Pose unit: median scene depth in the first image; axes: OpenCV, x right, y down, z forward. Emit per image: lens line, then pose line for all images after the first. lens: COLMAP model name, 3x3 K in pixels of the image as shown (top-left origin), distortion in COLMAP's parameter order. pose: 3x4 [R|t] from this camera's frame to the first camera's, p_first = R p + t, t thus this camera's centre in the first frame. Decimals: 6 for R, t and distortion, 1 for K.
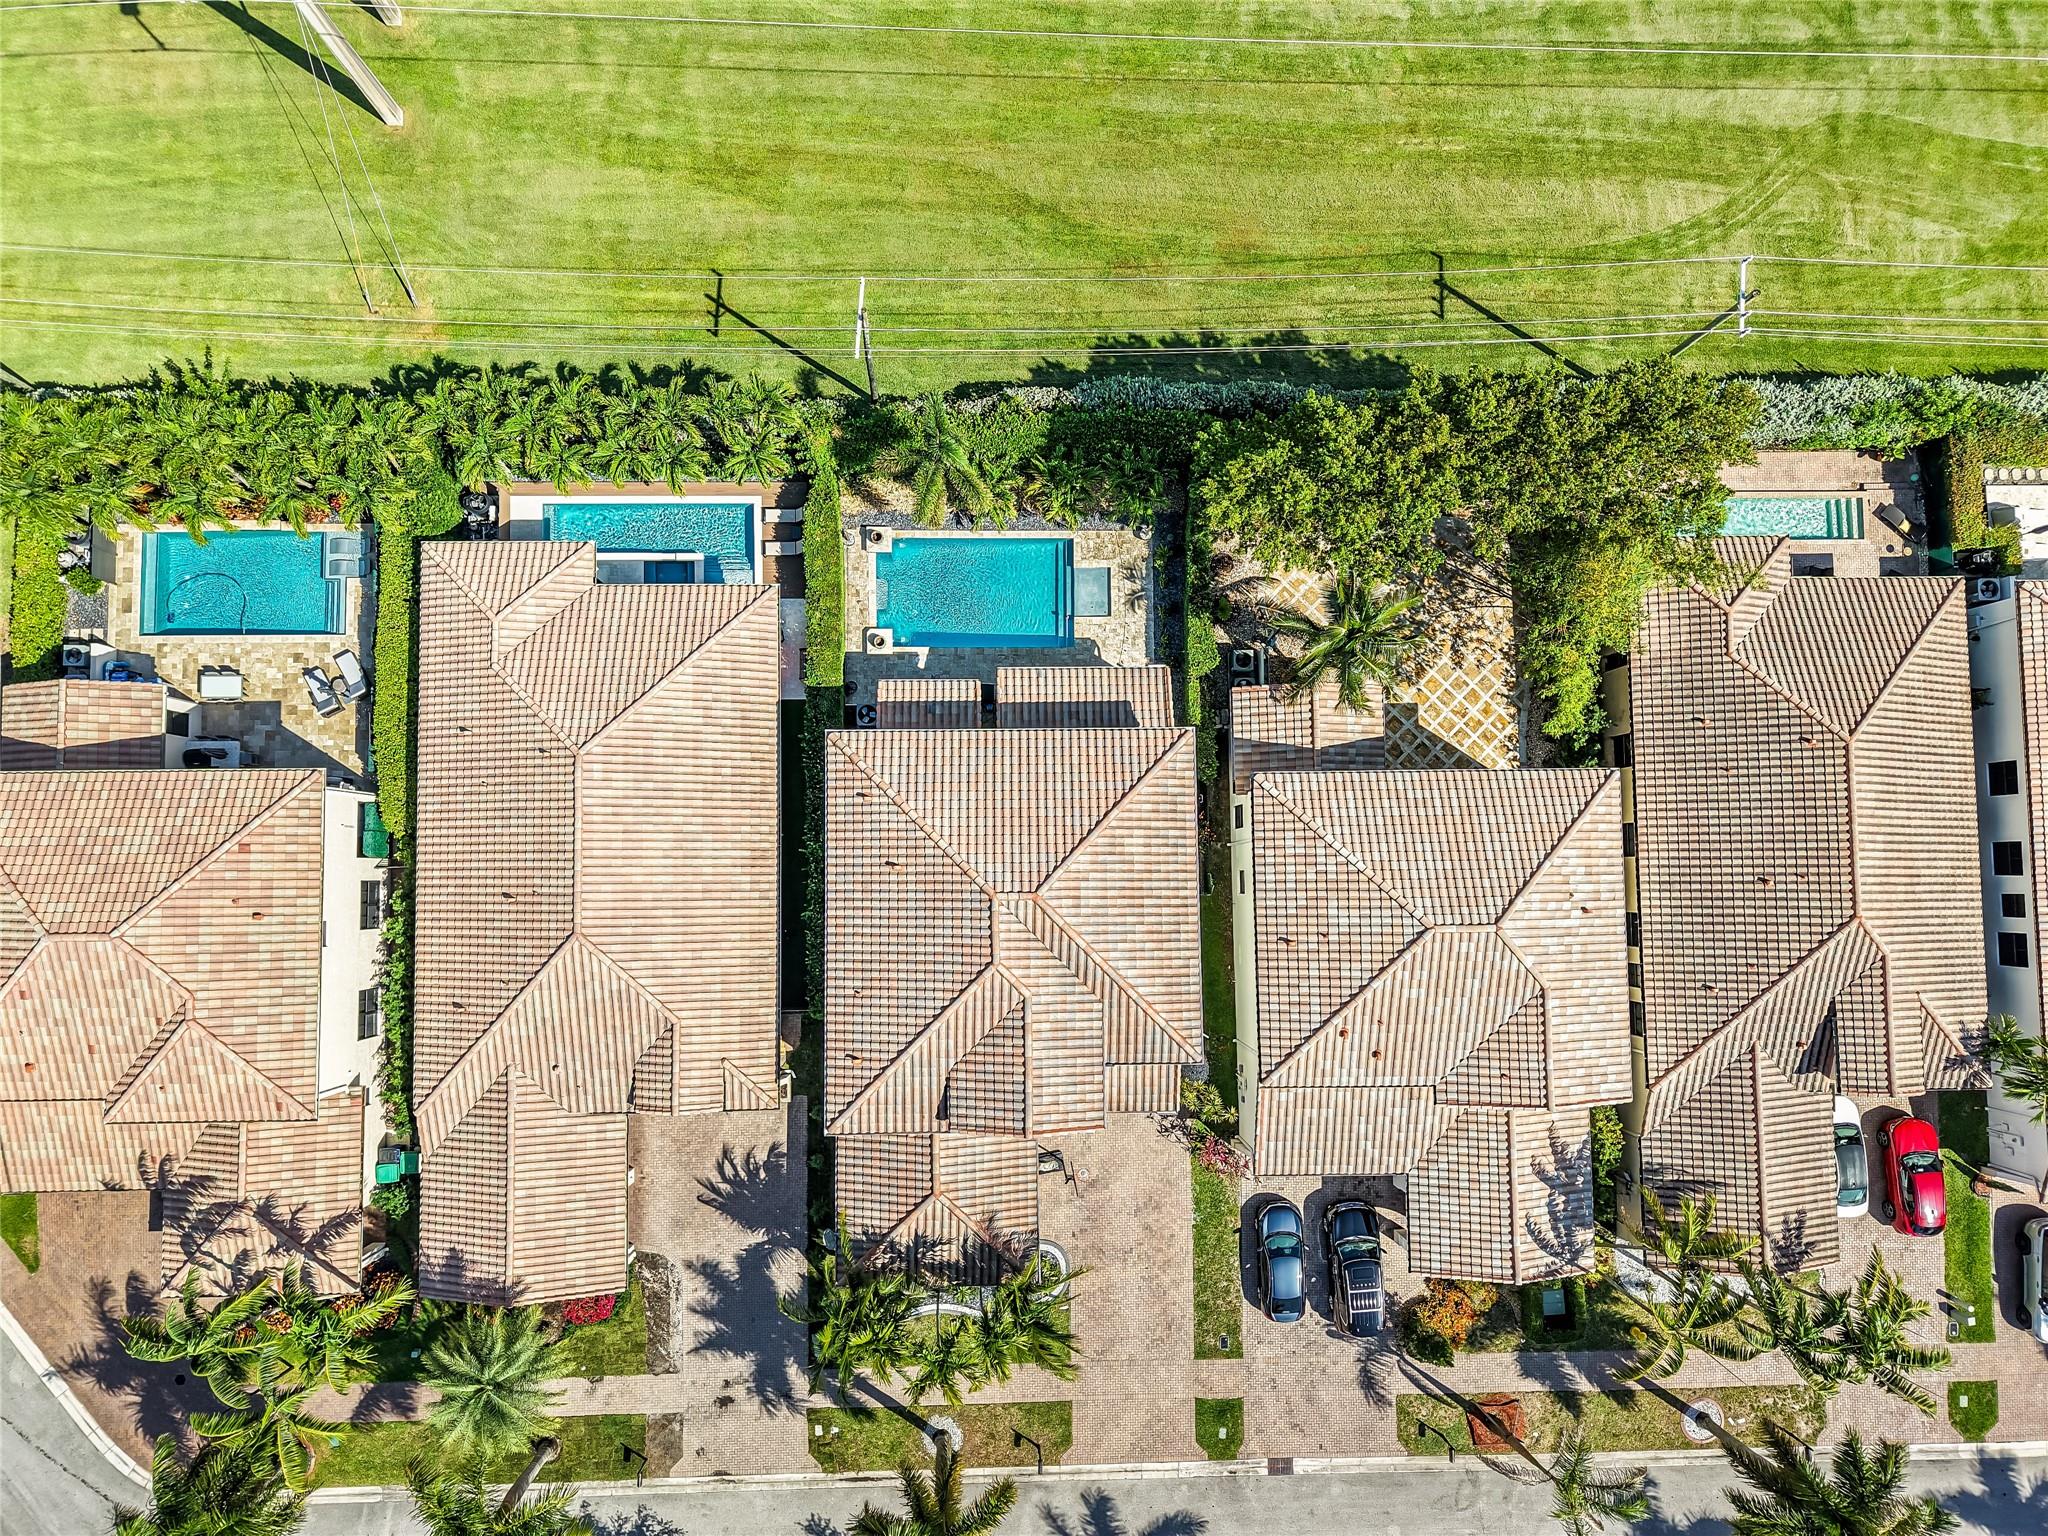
lens RADIAL K [[1379.9, 0, 1024.0], [0, 1379.9, 768.0], [0, 0, 1]] dist [0.023109, -0.013850]
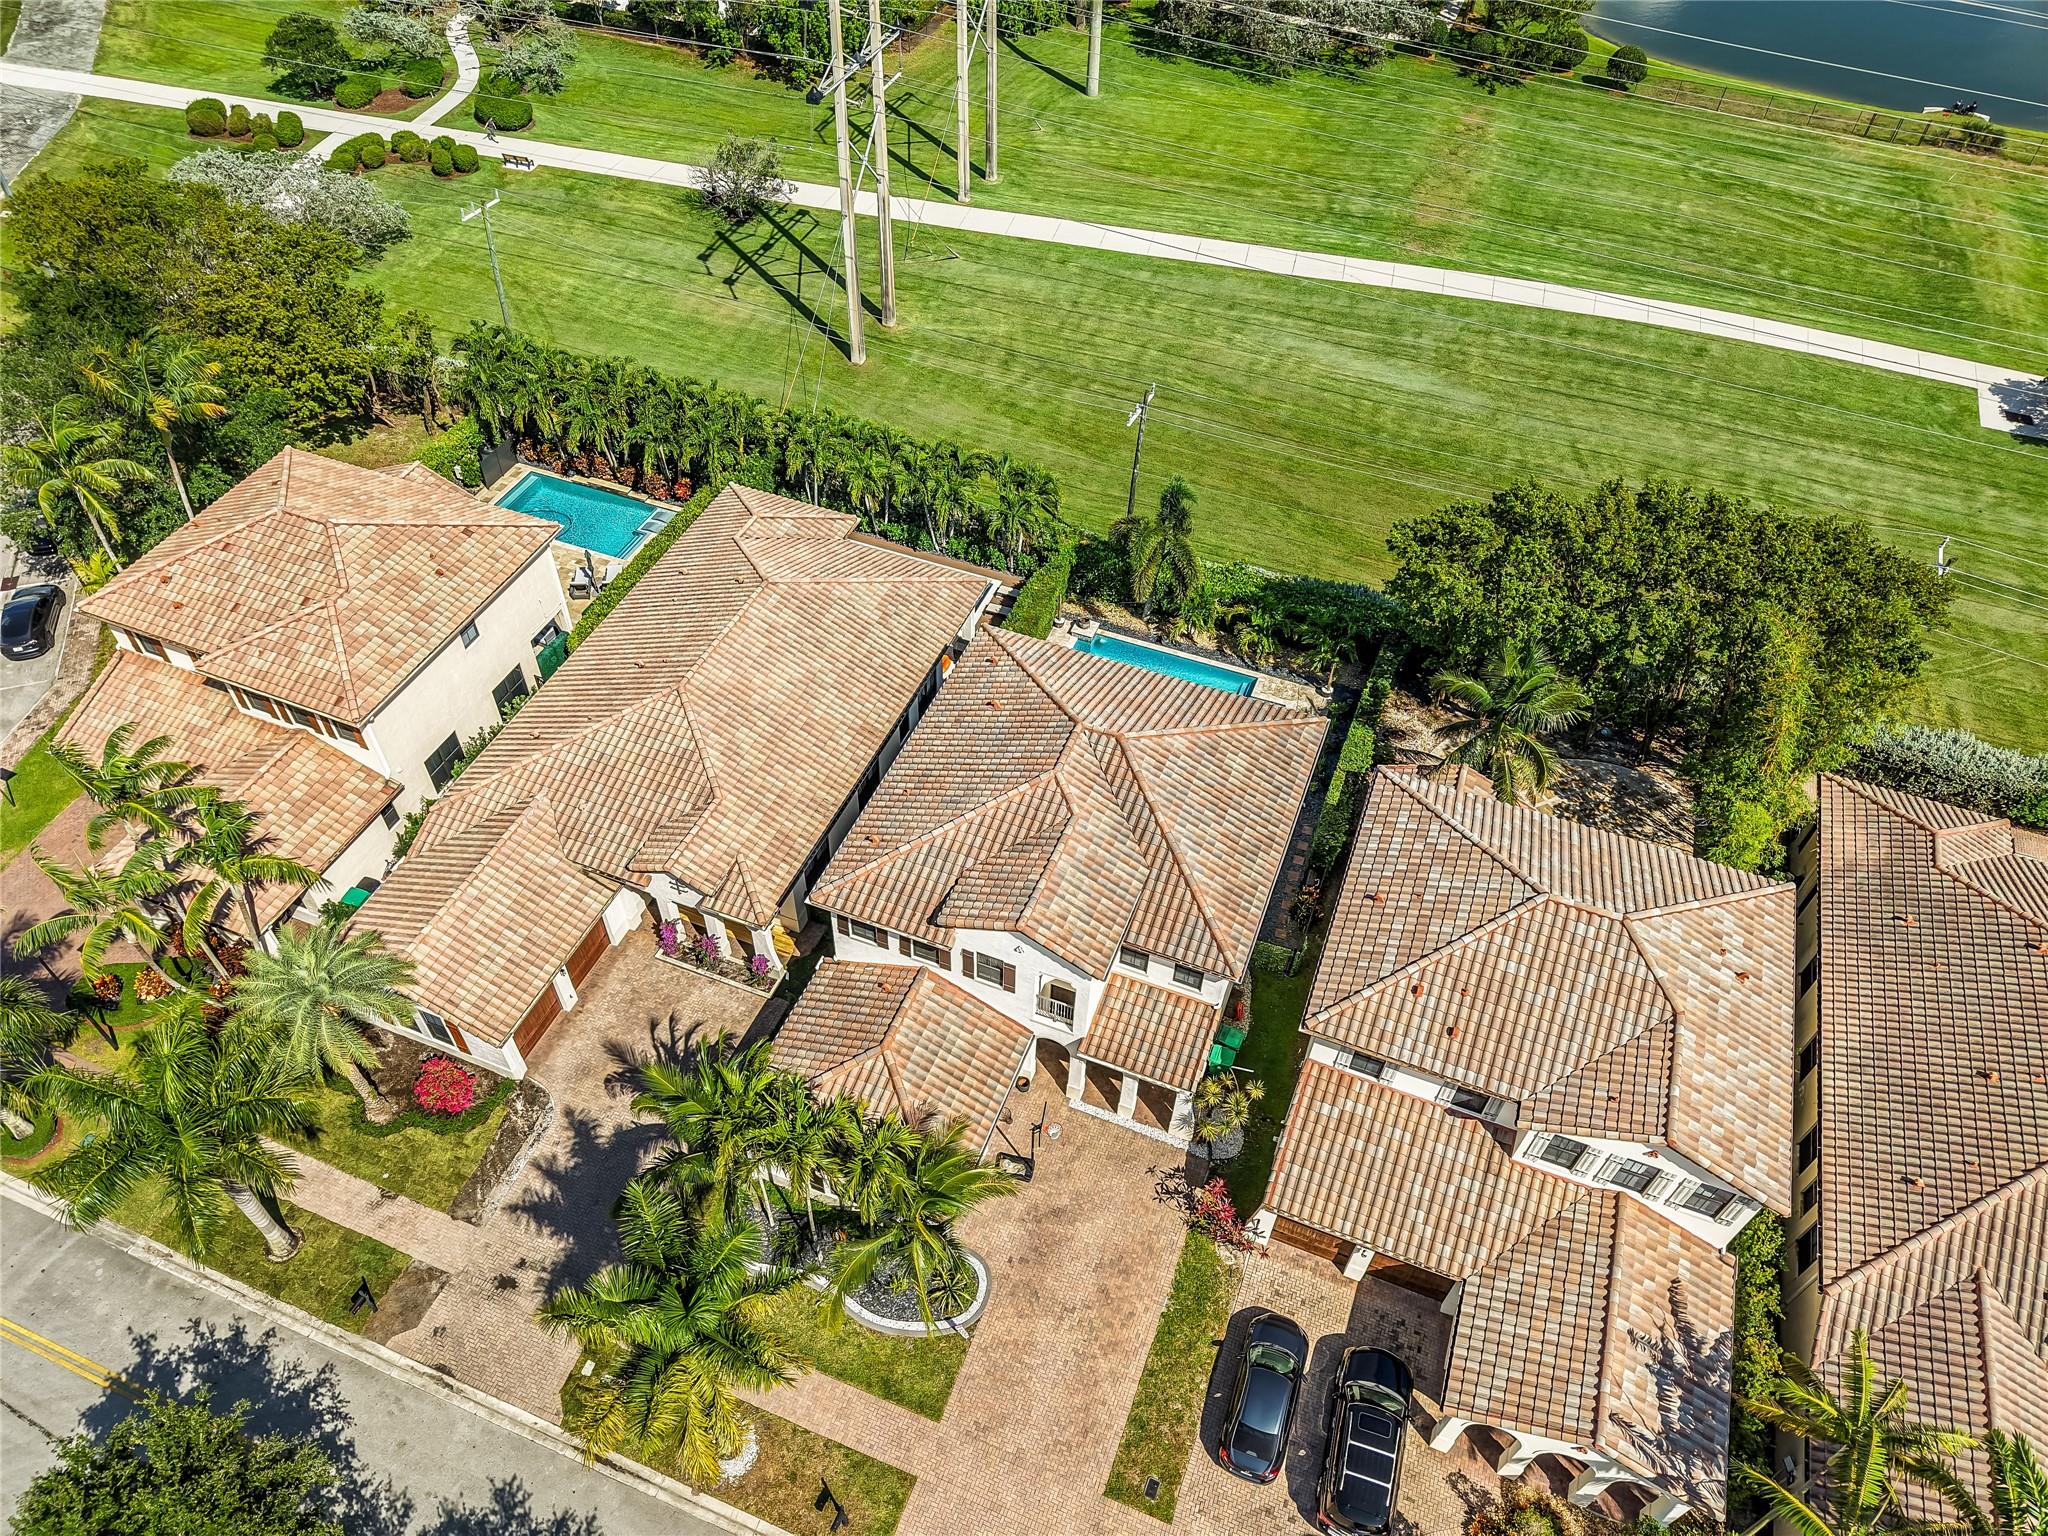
lens RADIAL K [[1379.9, 0, 1024.0], [0, 1379.9, 768.0], [0, 0, 1]] dist [0.023109, -0.013850]
pose [[0.926598, 0.269665, -0.262100, 0.179479], [-0.374892, 0.717130, -0.587521, 0.620795], [0.029526, 0.642655, 0.765587, 0.252269]]
